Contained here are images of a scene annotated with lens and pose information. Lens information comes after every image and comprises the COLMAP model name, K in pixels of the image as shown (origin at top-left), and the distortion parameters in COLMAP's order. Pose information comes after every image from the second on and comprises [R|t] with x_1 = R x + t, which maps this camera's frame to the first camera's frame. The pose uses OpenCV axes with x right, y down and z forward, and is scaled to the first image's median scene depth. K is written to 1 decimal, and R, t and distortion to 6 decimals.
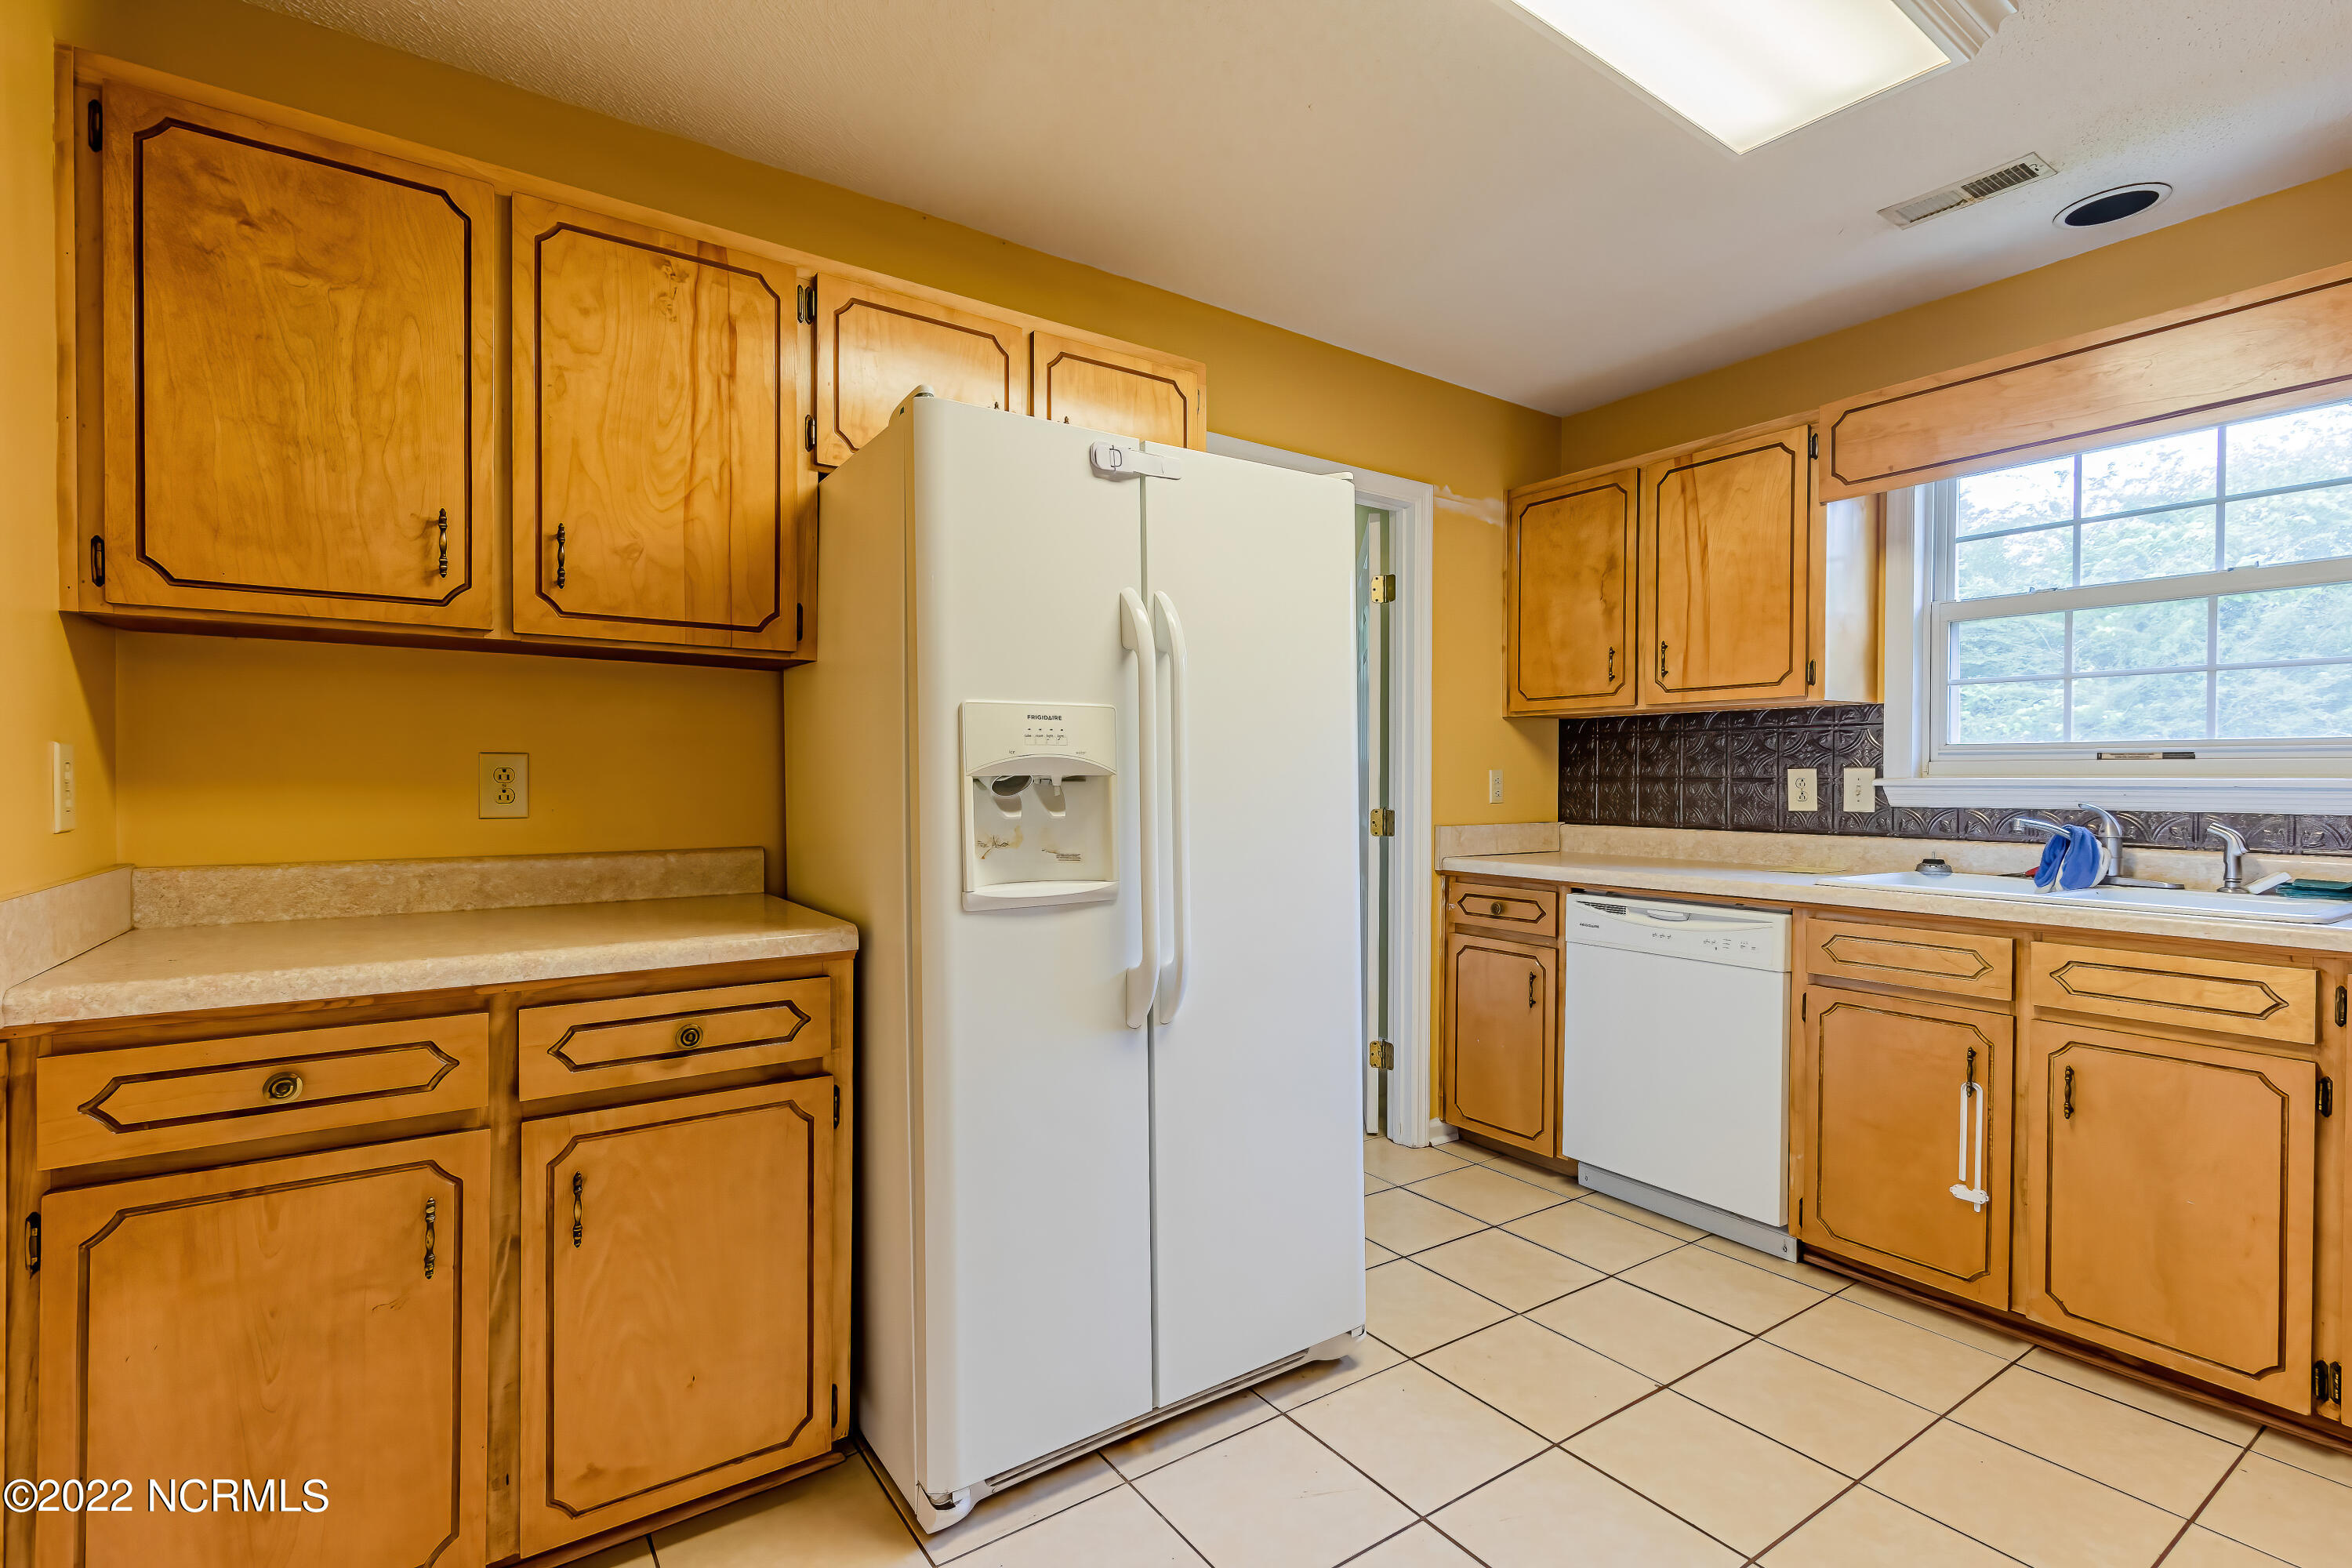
lens RADIAL K [[1079.6, 0, 1178.7], [0, 1079.6, 796.3], [0, 0, 1]] dist [0.009970, -0.001347]
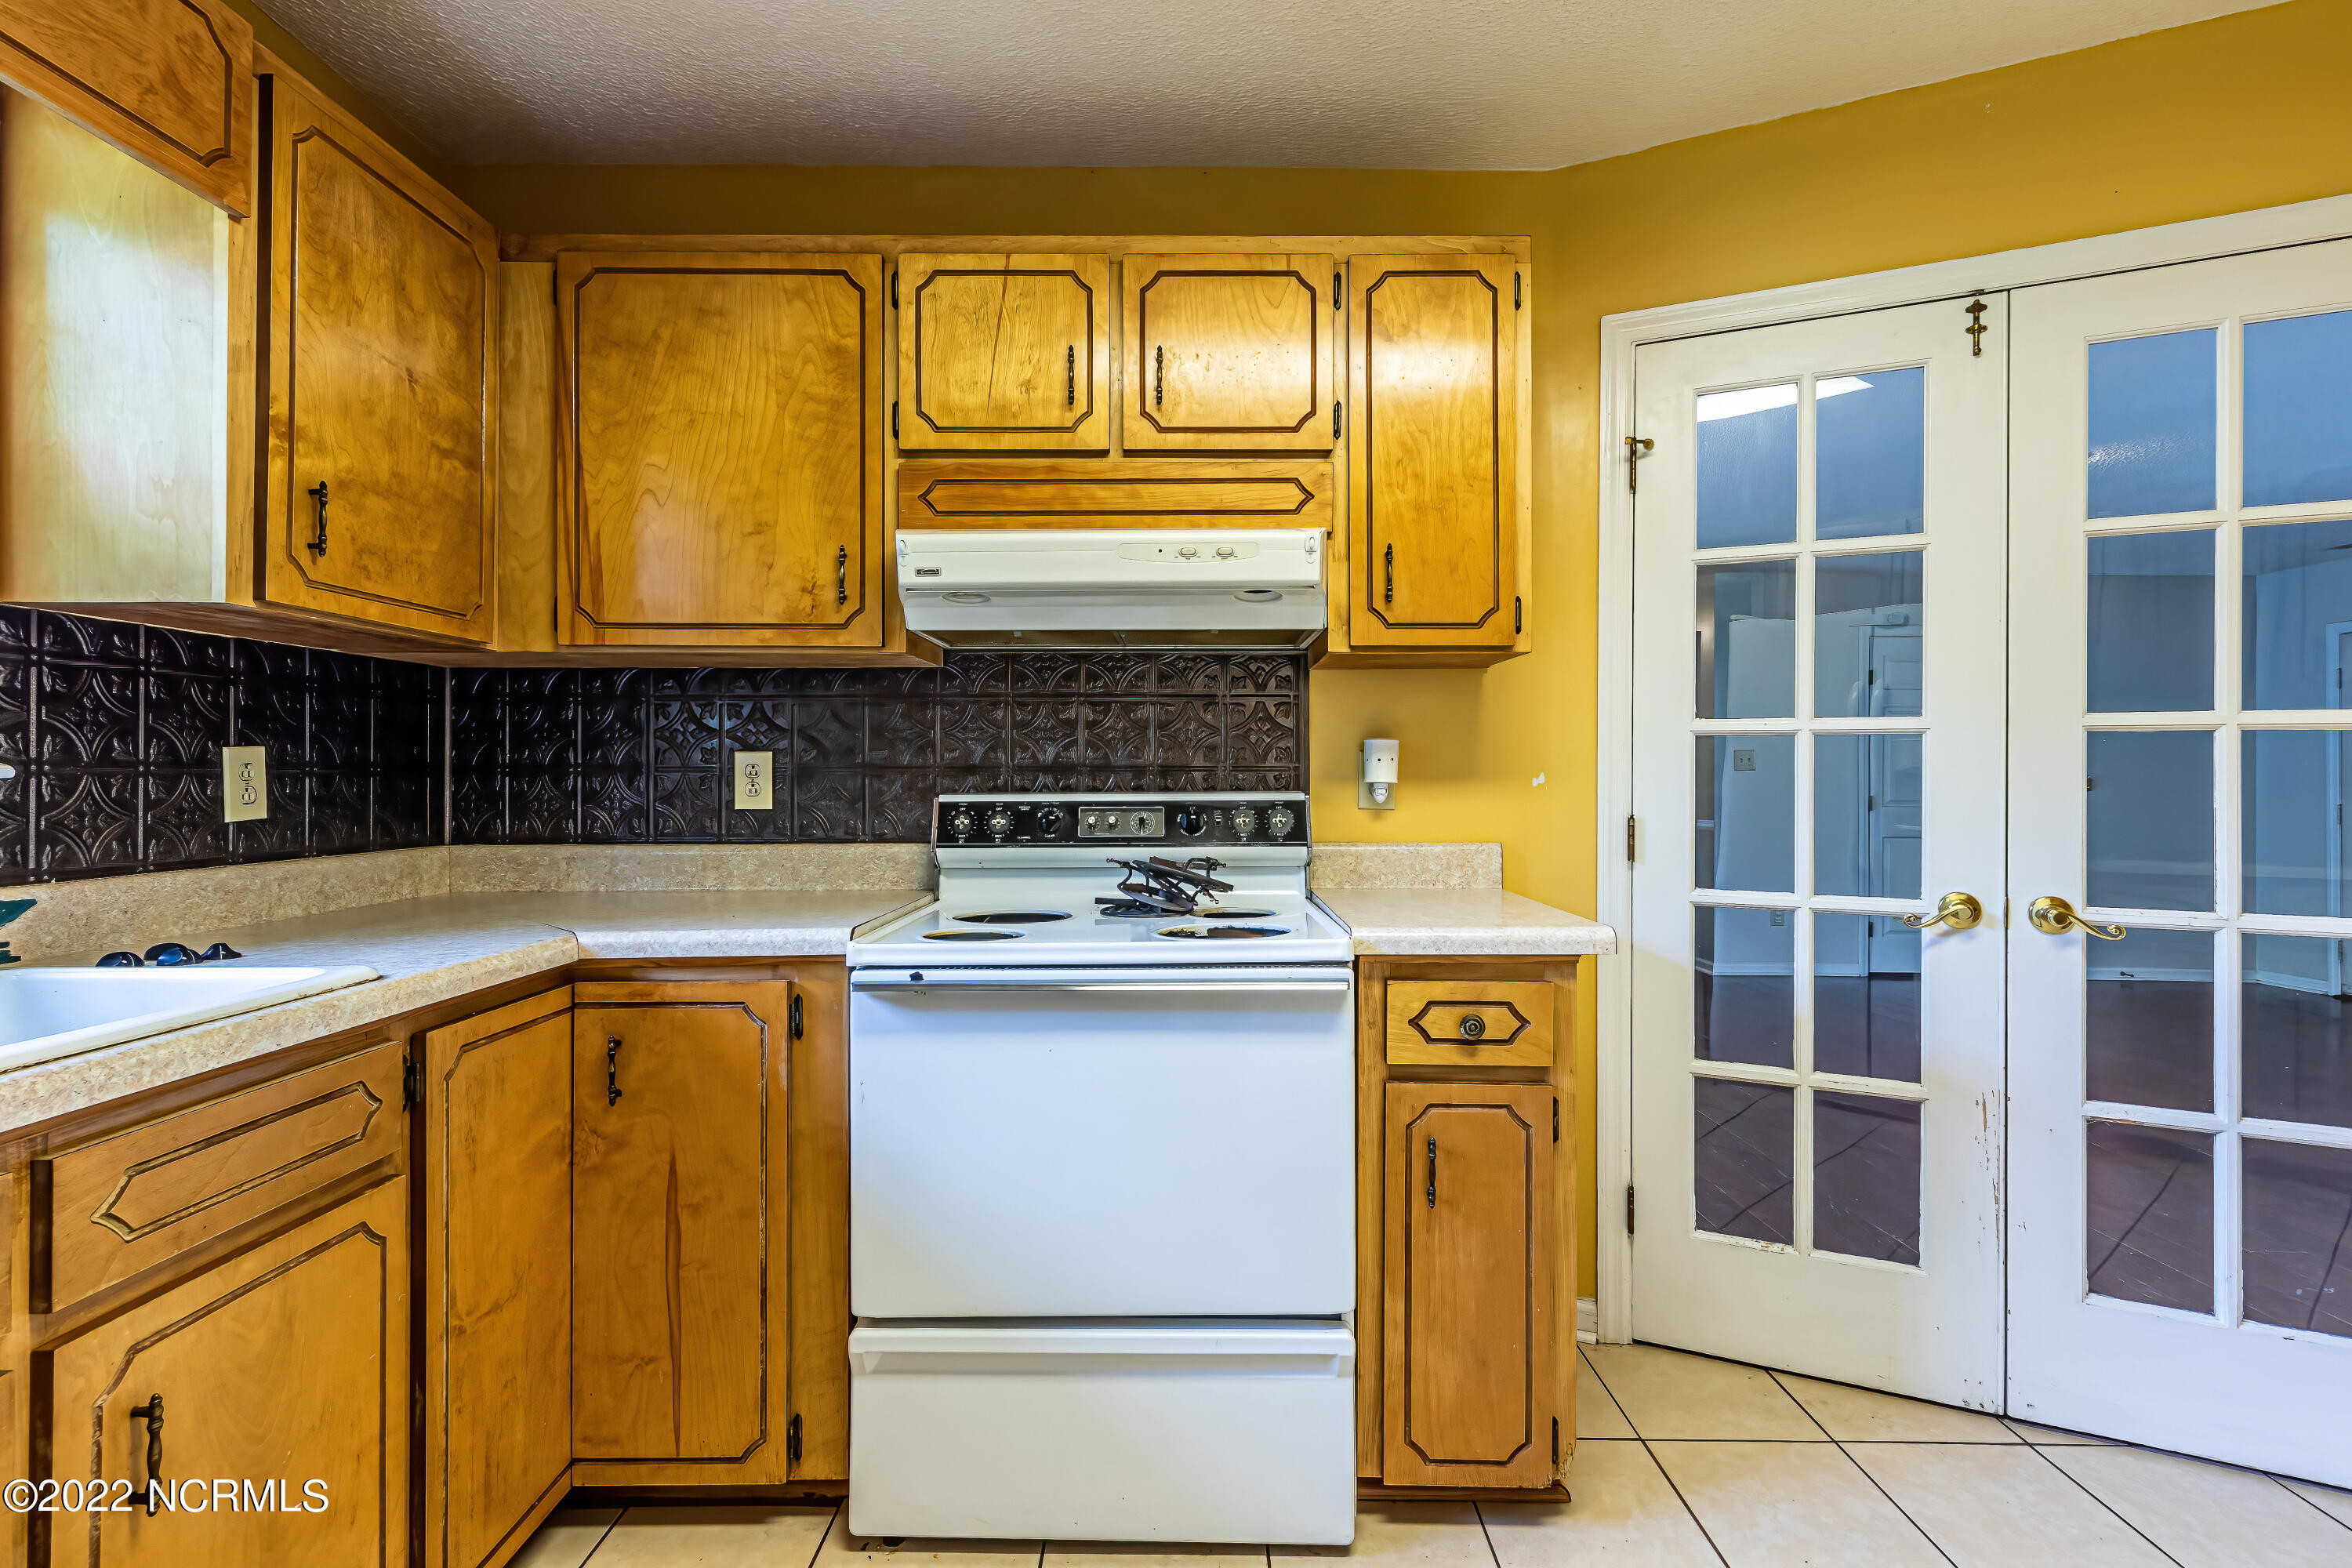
lens RADIAL K [[1079.6, 0, 1178.1], [0, 1079.6, 773.0], [0, 0, 1]] dist [0.009970, -0.001347]
pose [[-0.808025, -0.004728, 0.589129, -0.198455], [-0.000411, 0.999972, 0.007462, -0.019434], [-0.589147, 0.005787, -0.808005, 1.318328]]
